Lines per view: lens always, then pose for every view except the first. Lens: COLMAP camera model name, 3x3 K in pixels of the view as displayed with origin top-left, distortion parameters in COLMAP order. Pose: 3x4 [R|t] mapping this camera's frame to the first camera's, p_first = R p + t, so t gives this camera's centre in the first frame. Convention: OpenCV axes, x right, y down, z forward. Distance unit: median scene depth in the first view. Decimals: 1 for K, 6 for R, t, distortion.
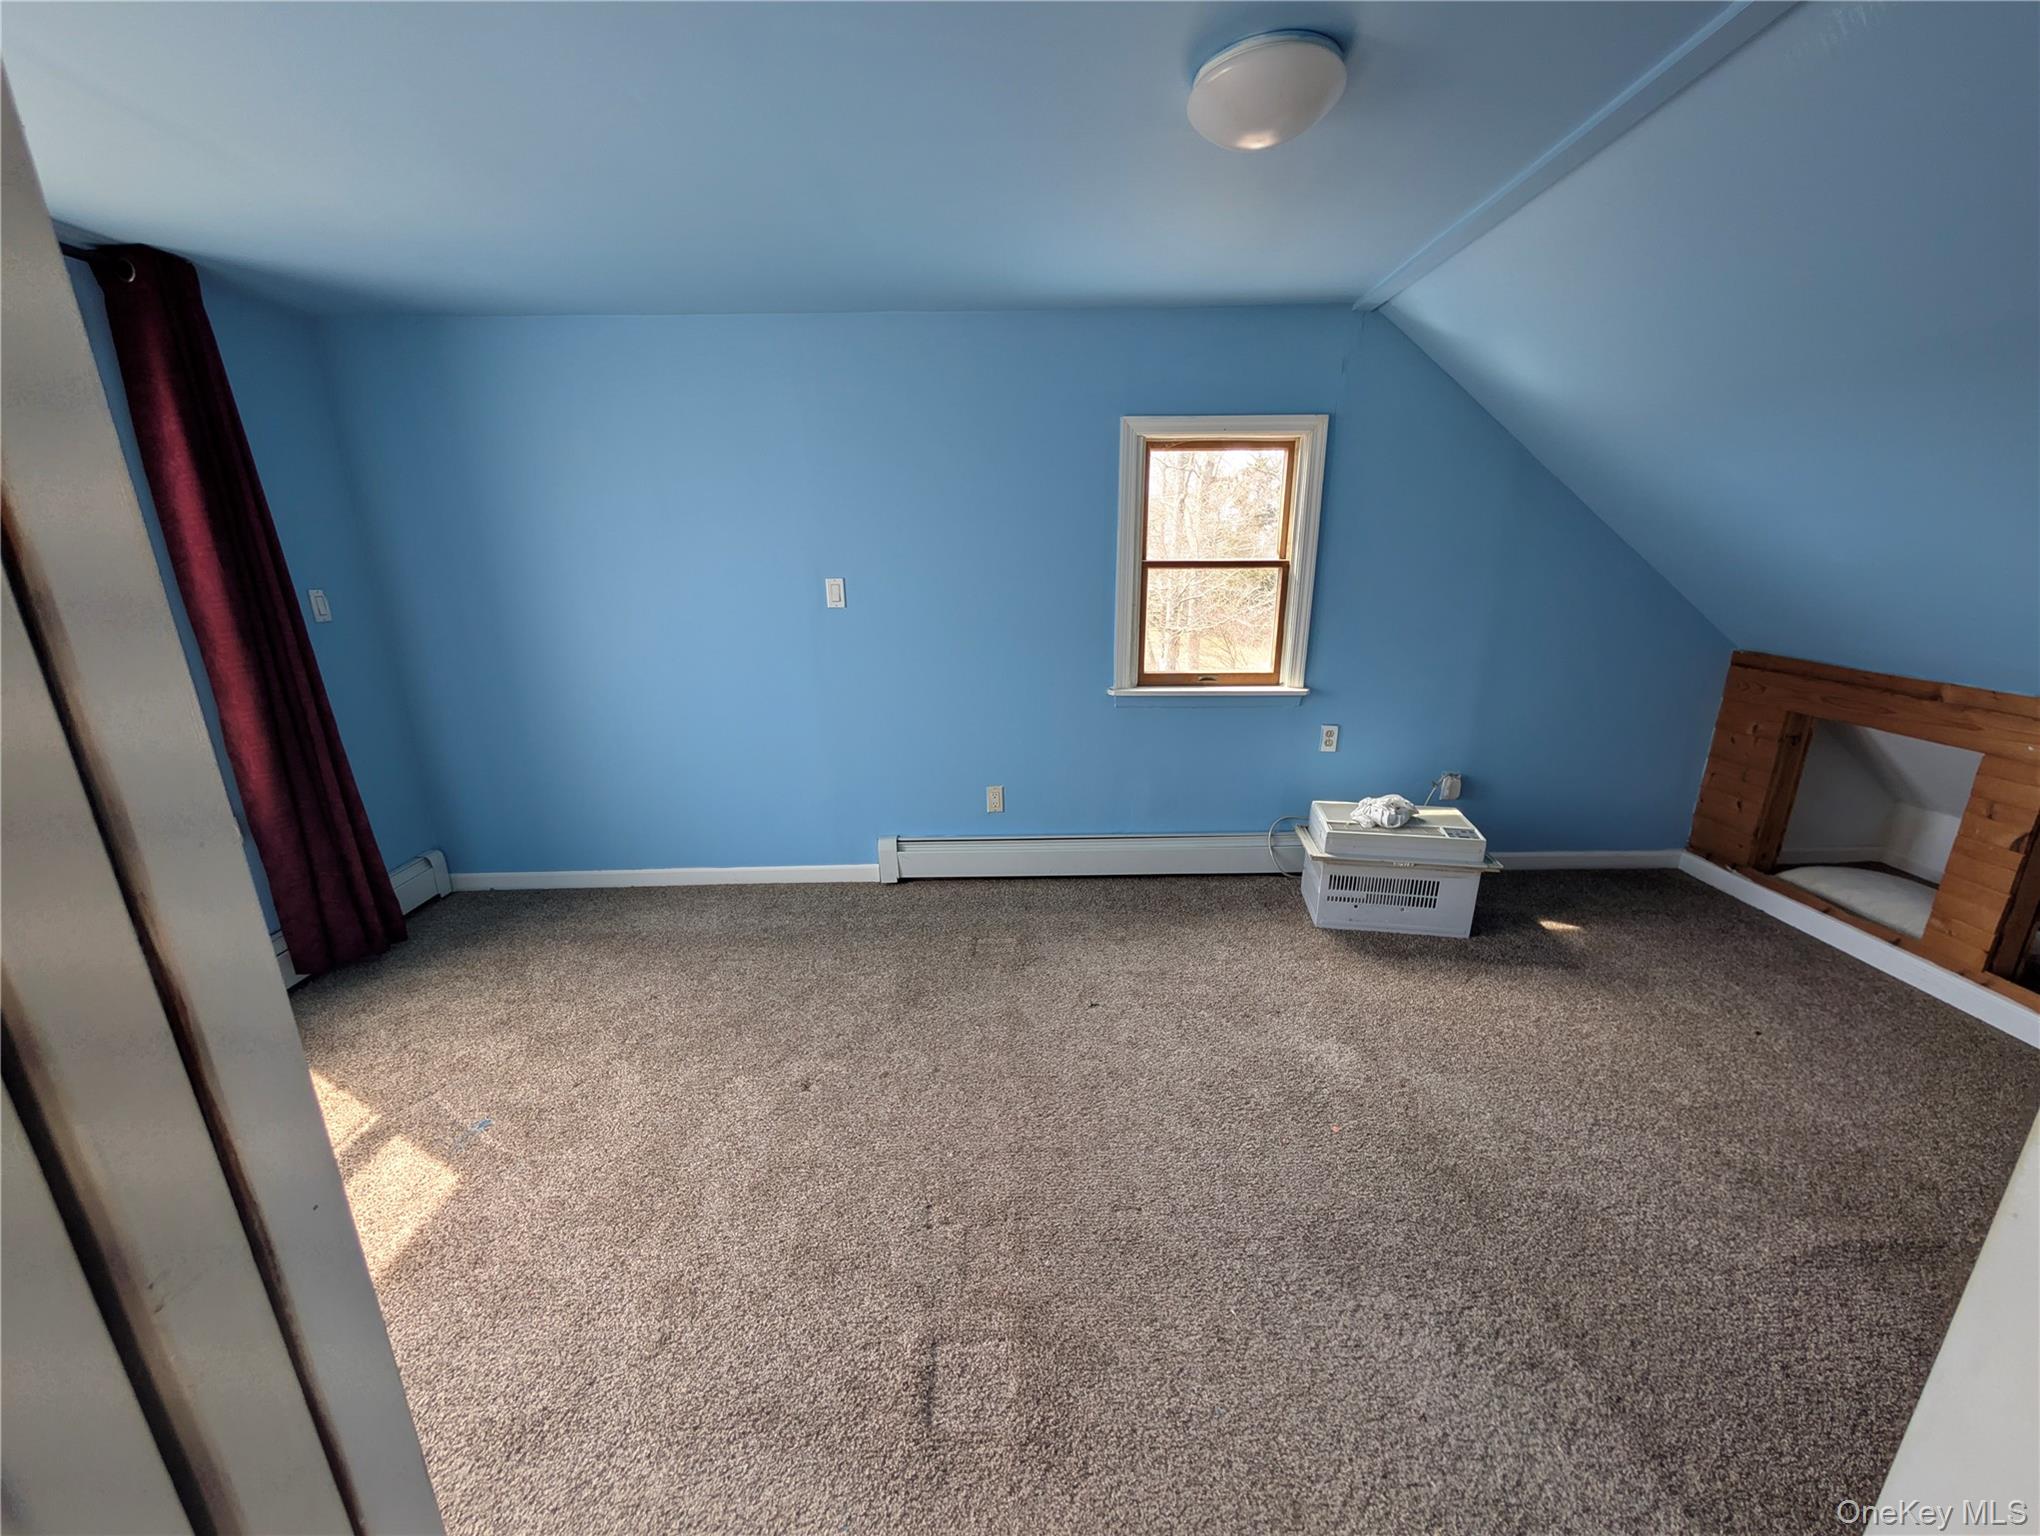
lens RADIAL K [[784.6, 0, 1020.3], [0, 784.6, 774.0], [0, 0, 1]] dist [-0.000972, -0.000048]
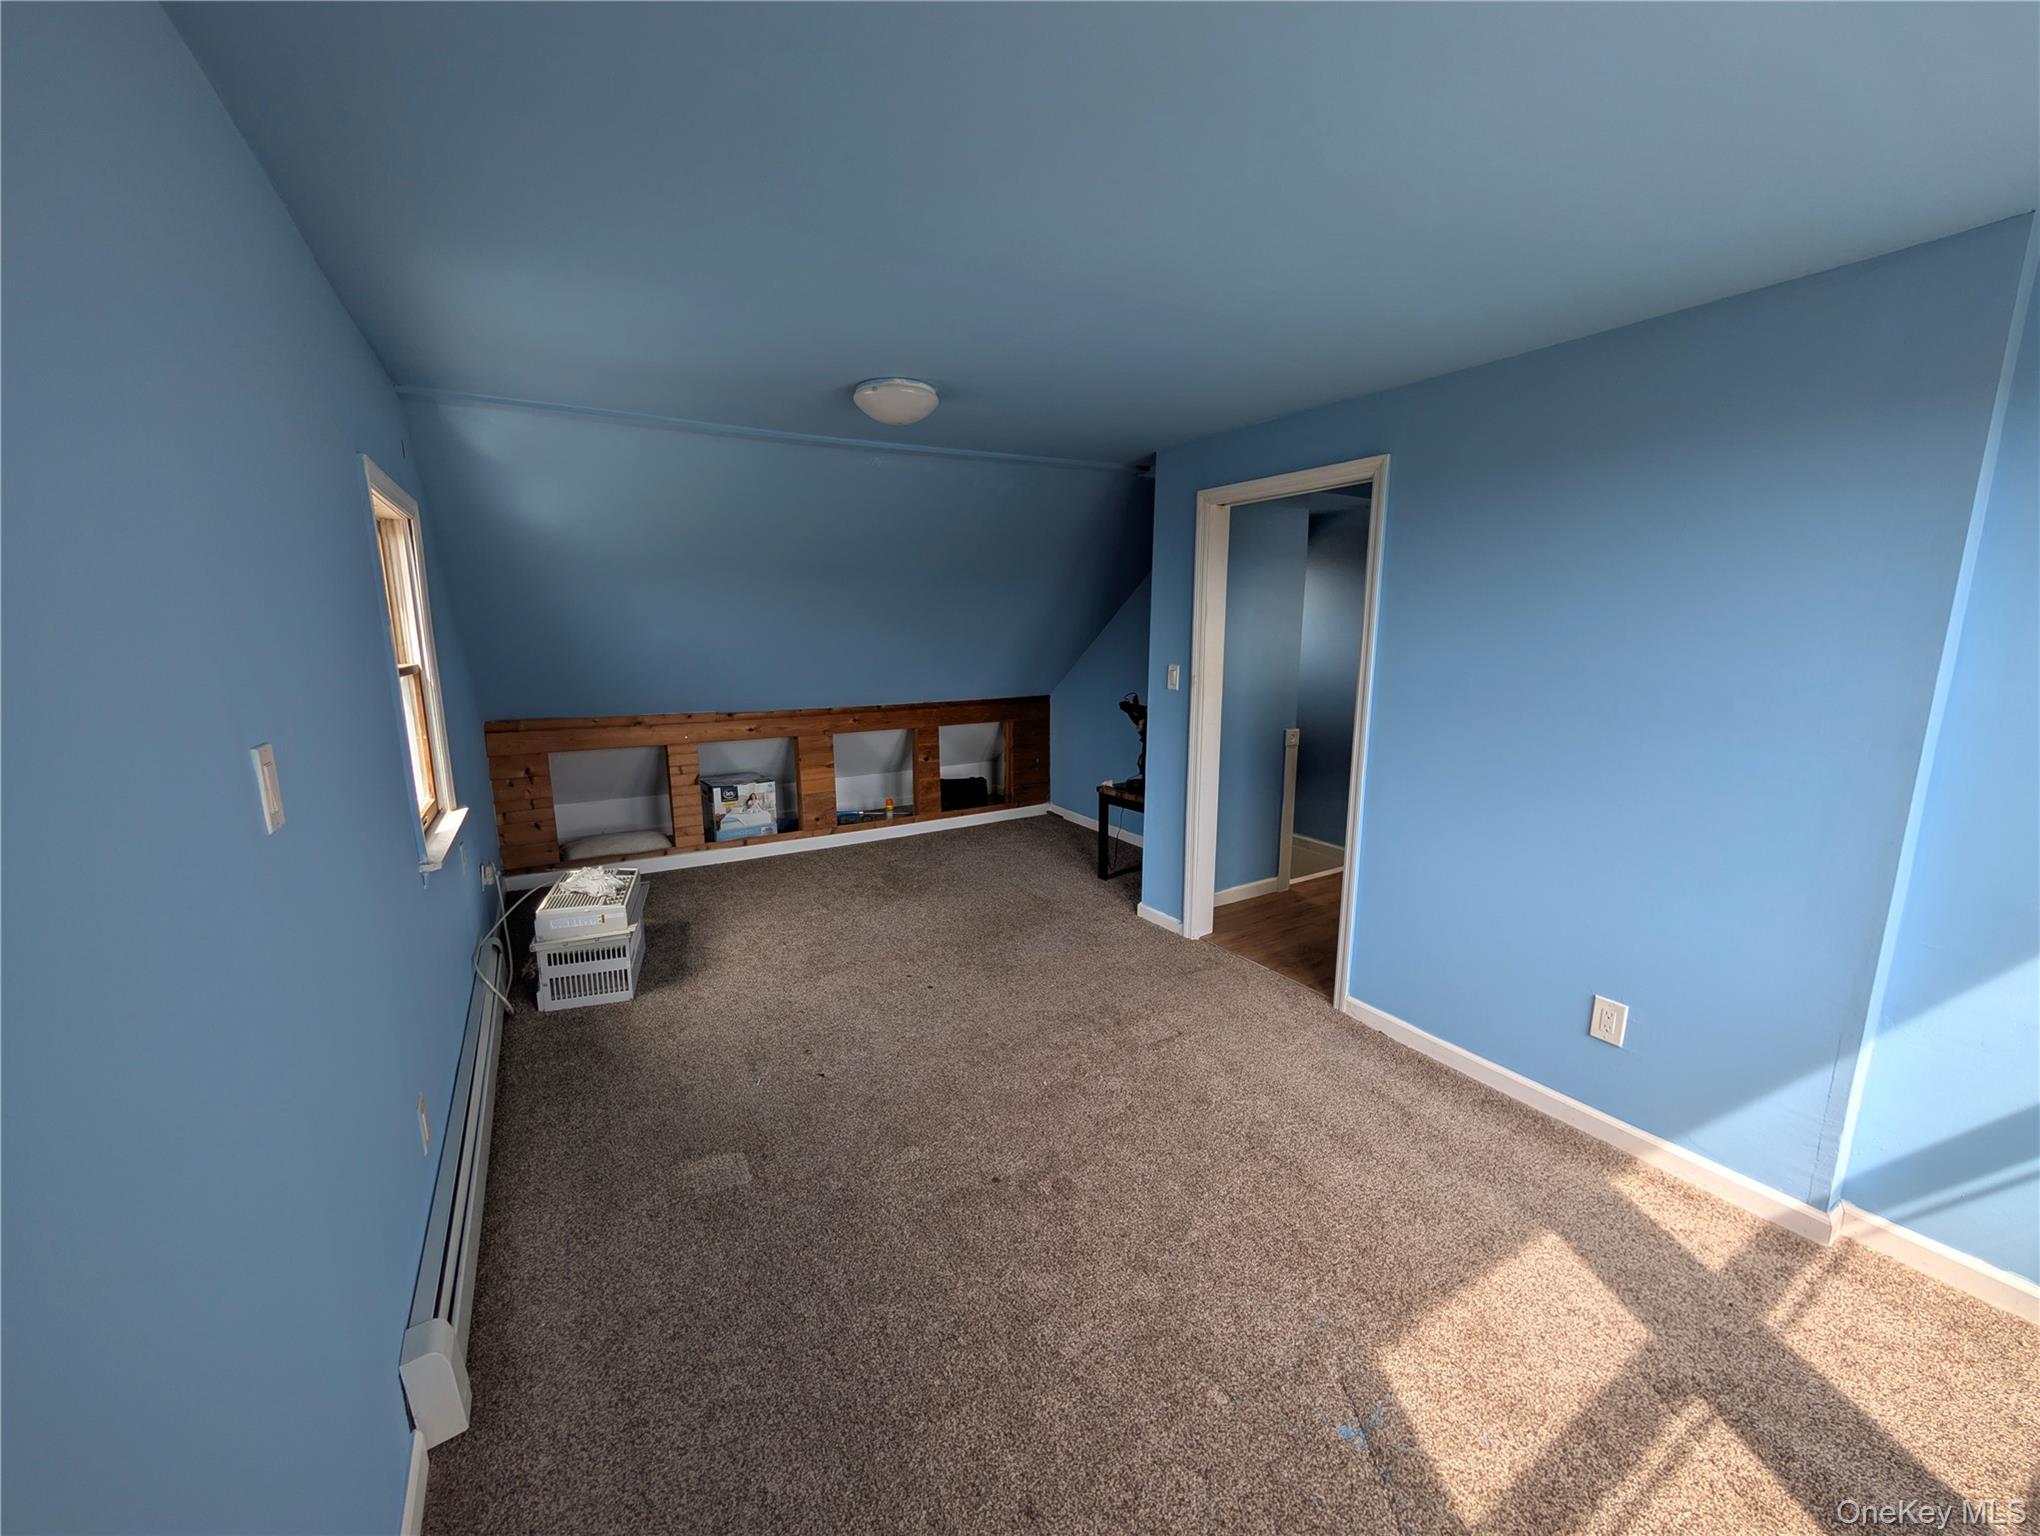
lens RADIAL K [[784.6, 0, 1018.2], [0, 784.6, 771.3], [0, 0, 1]] dist [-0.000972, -0.000048]
pose [[-0.511650, -0.141856, 0.847403, -1.243037], [0.253243, 0.917563, 0.306505, -0.470739], [-0.821025, 0.371422, -0.433547, 1.564552]]
